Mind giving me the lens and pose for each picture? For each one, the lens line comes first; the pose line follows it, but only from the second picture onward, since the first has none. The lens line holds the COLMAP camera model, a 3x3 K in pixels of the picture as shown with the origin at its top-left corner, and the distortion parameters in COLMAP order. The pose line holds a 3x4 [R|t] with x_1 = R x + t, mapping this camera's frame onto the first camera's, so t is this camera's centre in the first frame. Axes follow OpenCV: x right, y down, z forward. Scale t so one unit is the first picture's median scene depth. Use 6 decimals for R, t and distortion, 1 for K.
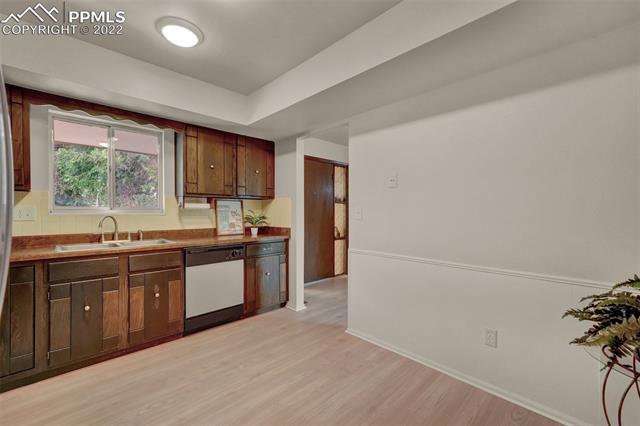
lens RADIAL K [[272.9, 0, 320.0], [0, 272.9, 213.0], [0, 0, 1]] dist [0.013291, -0.000053]
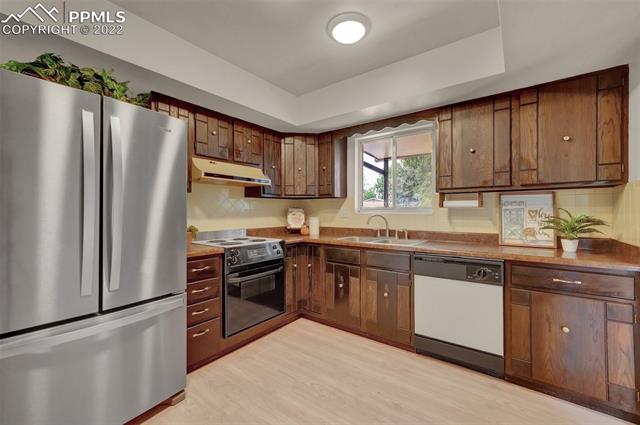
lens RADIAL K [[272.9, 0, 320.0], [0, 272.9, 212.5], [0, 0, 1]] dist [0.013291, -0.000053]
pose [[0.148685, 0.009279, -0.988841, 0.288906], [0.003063, 0.999947, 0.009844, -0.010093], [0.988880, -0.004493, 0.148648, 0.498694]]
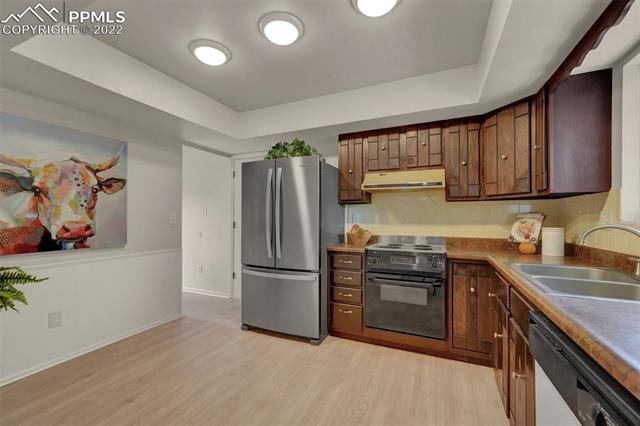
lens RADIAL K [[276.1, 0, 318.9], [0, 276.1, 218.2], [0, 0, 1]] dist [-0.000124, -0.000040]
pose [[-0.938875, -0.002336, -0.344250, -0.047106], [-0.001961, 0.999997, -0.001438, -0.000998], [0.344253, -0.000675, -0.938877, 1.117894]]
